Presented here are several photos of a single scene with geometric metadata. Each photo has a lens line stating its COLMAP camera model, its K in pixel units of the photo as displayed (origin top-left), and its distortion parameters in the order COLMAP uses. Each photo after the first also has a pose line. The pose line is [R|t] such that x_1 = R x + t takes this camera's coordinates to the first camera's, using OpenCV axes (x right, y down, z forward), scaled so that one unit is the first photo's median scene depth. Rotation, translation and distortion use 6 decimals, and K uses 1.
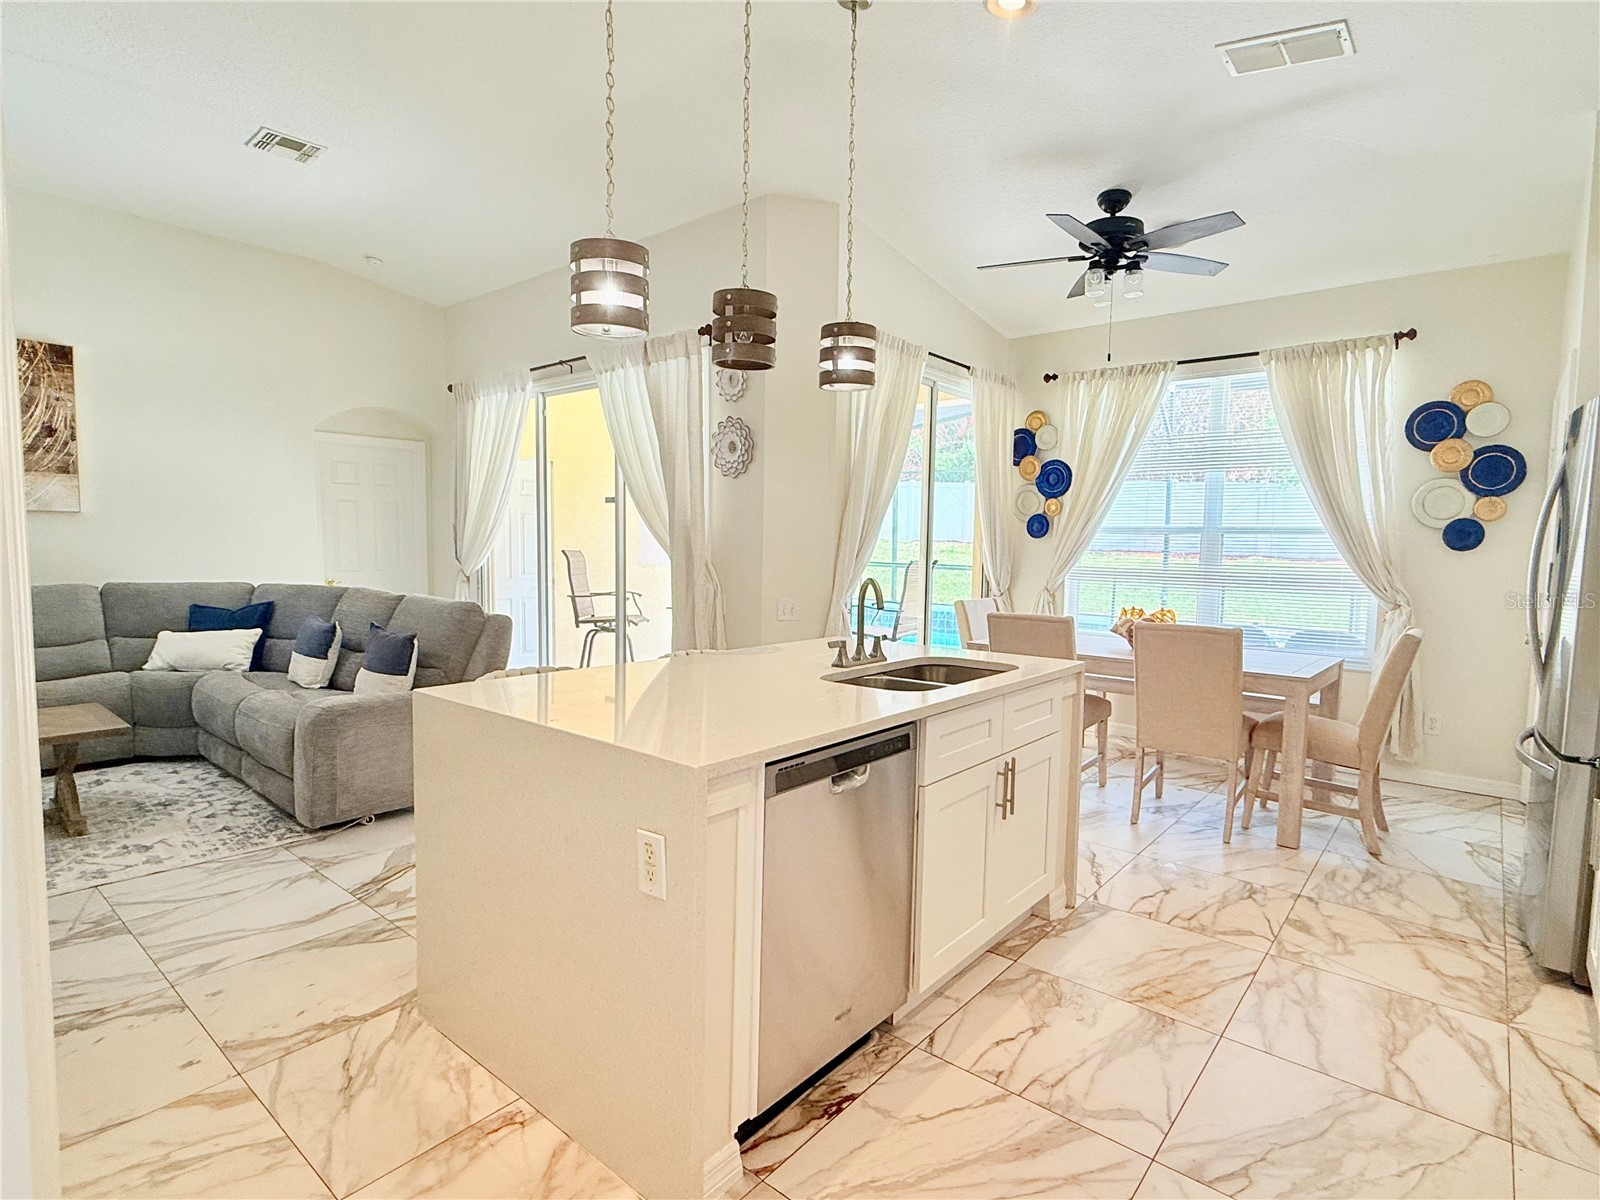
lens RADIAL K [[822.4, 0, 800.0], [0, 822.4, 600.0], [0, 0, 1]] dist [0.000293, -0.000071]
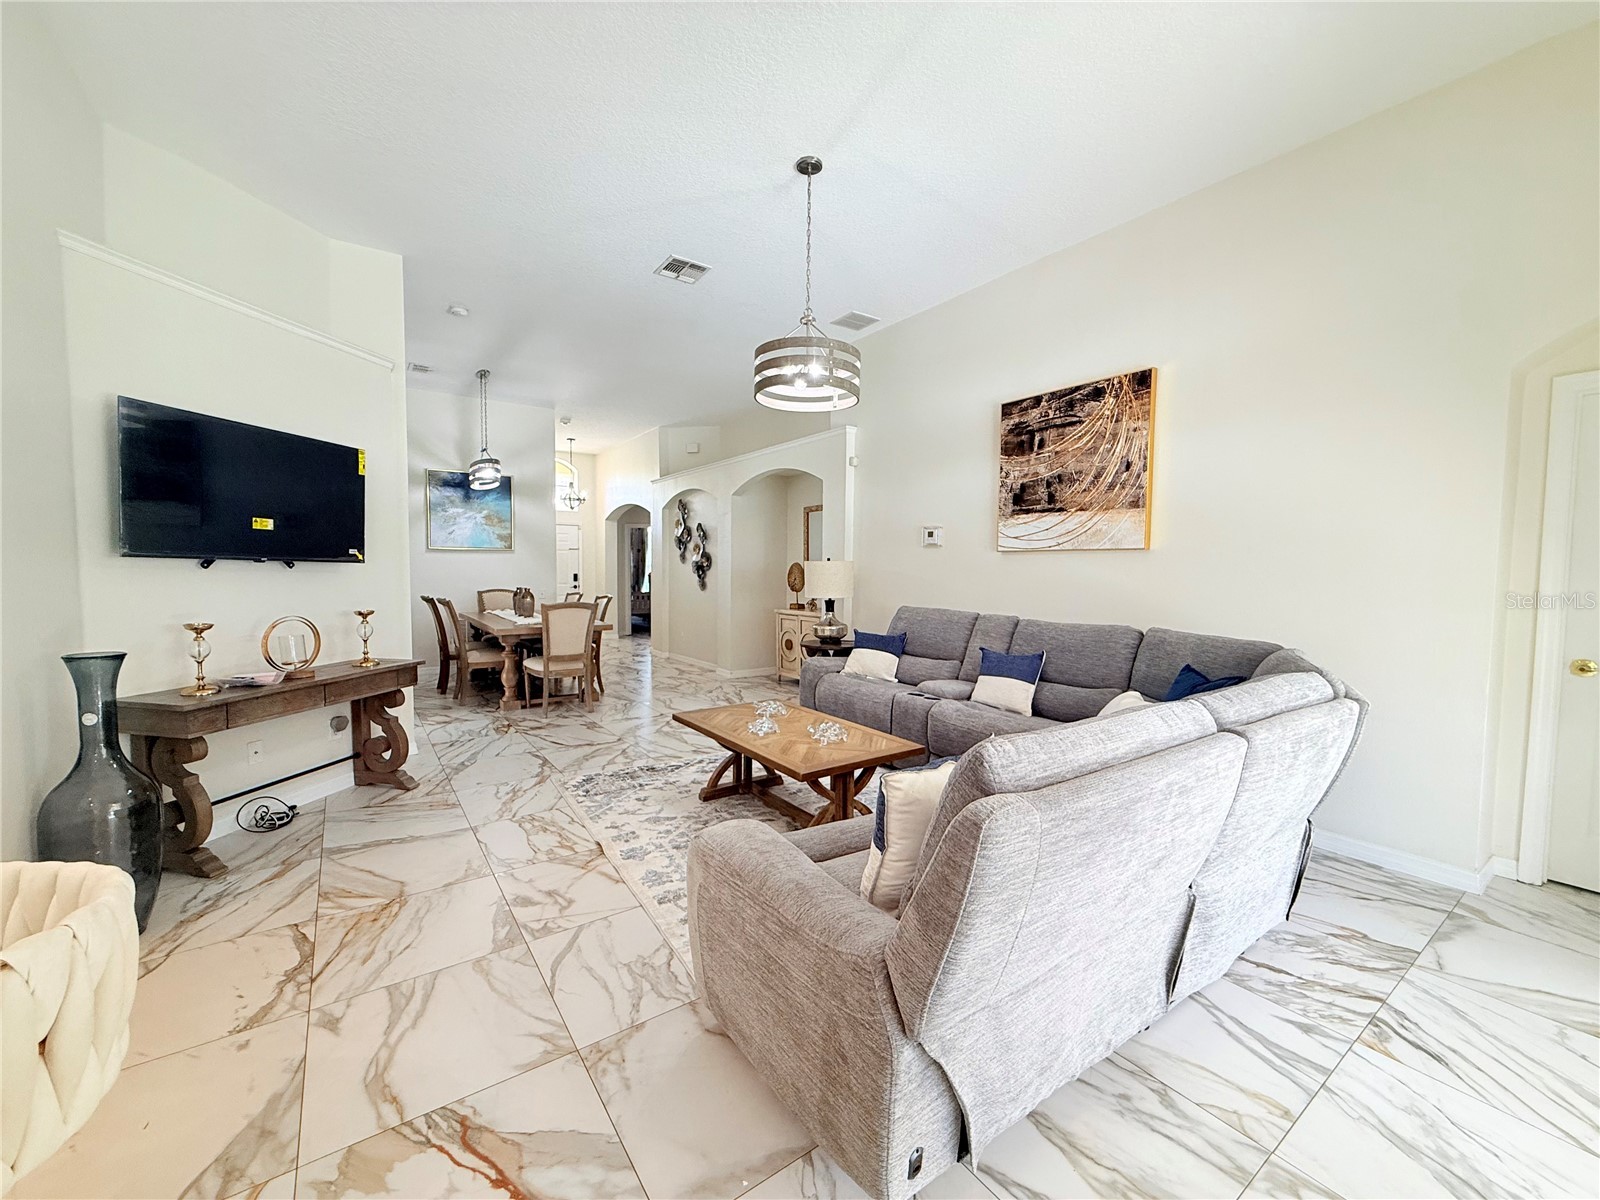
lens RADIAL K [[638.8, 0, 797.3], [0, 638.8, 602.4], [0, 0, 1]] dist [-0.000679, -0.000155]
pose [[-0.254489, 0.035789, -0.966413, -0.100469], [-0.083916, 0.994728, 0.058935, -0.065916], [0.963428, 0.096096, -0.250144, 0.944842]]
